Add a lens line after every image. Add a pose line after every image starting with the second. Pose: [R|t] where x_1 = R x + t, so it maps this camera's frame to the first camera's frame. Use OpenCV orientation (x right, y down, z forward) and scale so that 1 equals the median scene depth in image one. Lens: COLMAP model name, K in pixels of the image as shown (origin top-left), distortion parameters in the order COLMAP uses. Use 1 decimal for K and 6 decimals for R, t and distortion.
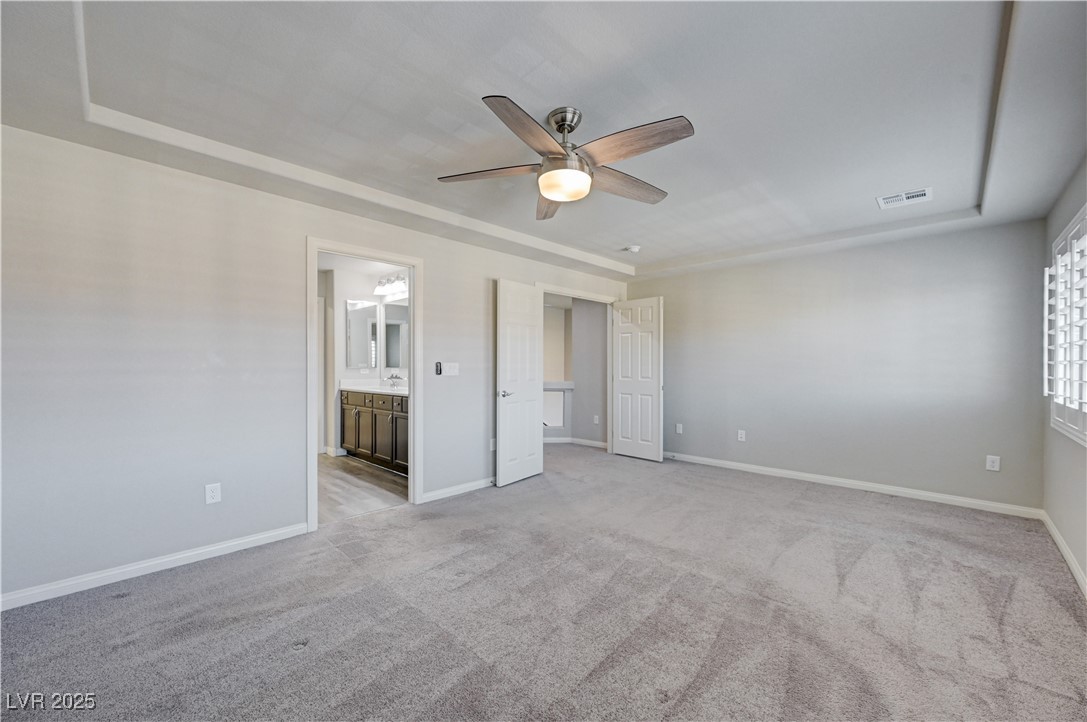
lens RADIAL K [[434.3, 0, 549.6], [0, 434.3, 363.6], [0, 0, 1]] dist [-0.001855, -0.000749]
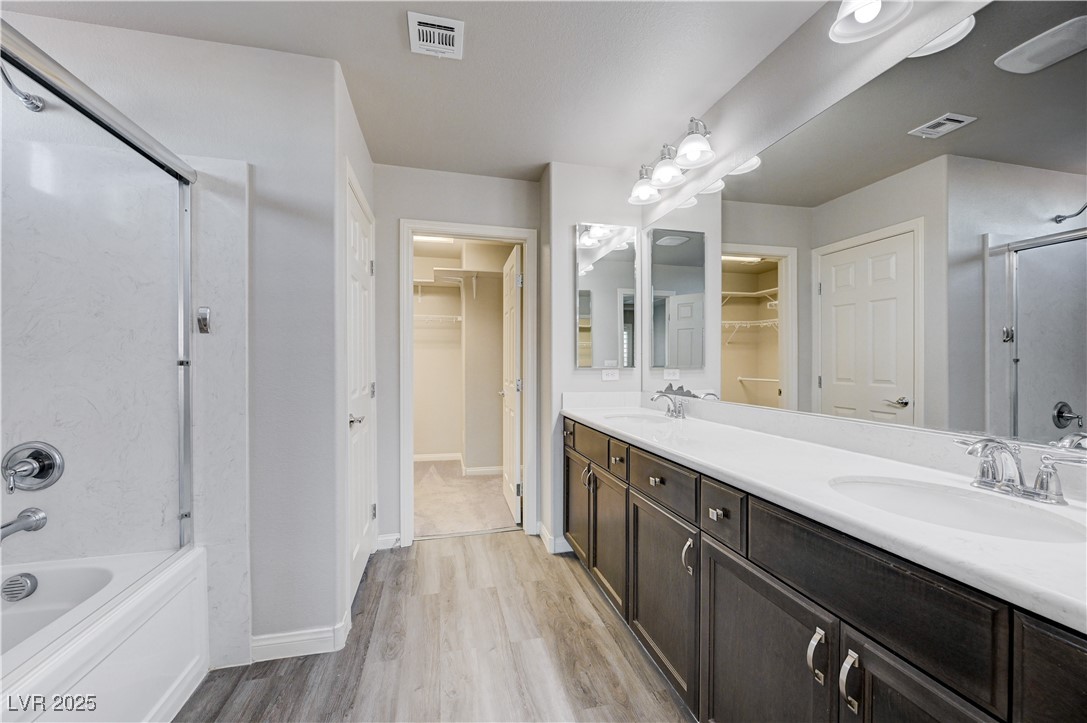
lens RADIAL K [[434.3, 0, 542.2], [0, 434.3, 363.3], [0, 0, 1]] dist [-0.001855, -0.000749]
pose [[0.840857, 0.002036, -0.541253, -0.242314], [0.000472, 0.999990, 0.004494, 0.002047], [0.541257, -0.004035, 0.840848, 0.585073]]
